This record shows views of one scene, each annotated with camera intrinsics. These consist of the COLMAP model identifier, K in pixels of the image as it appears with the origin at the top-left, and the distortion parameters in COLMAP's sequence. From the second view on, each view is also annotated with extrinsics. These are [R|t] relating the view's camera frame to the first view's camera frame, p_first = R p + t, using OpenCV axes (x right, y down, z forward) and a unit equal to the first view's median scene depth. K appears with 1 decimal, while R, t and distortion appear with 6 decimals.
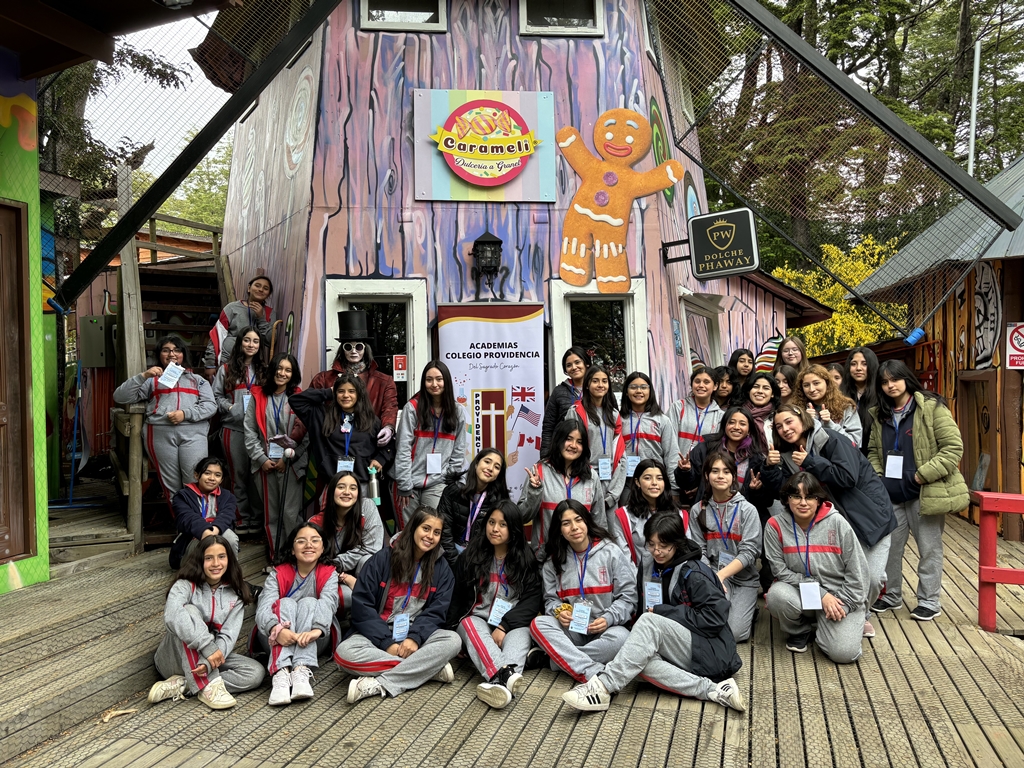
lens RADIAL K [[774.8, 0, 510.5], [0, 774.8, 383.9], [0, 0, 1]] dist [-0.056801, -0.007947]
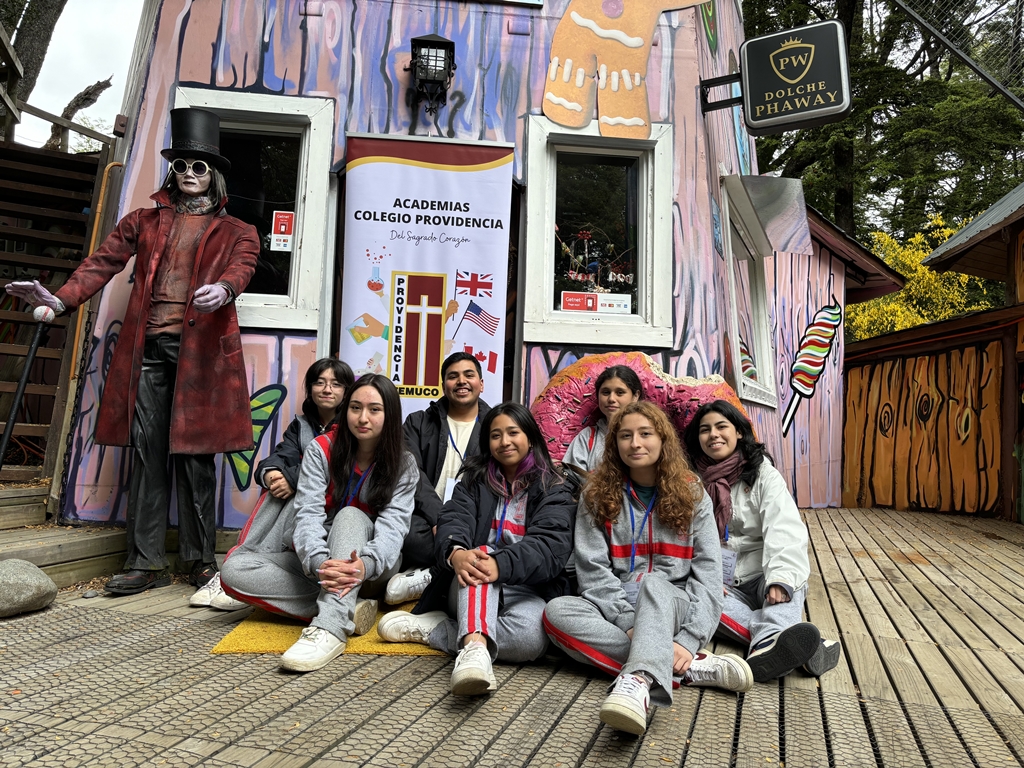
lens RADIAL K [[774.8, 0, 536.9], [0, 774.8, 397.1], [0, 0, 1]] dist [-0.056801, -0.007947]
pose [[0.998333, 0.056231, 0.013028, 0.064965], [-0.055657, 0.997614, -0.040854, 0.128584], [-0.015294, 0.040061, 0.999080, 0.367715]]
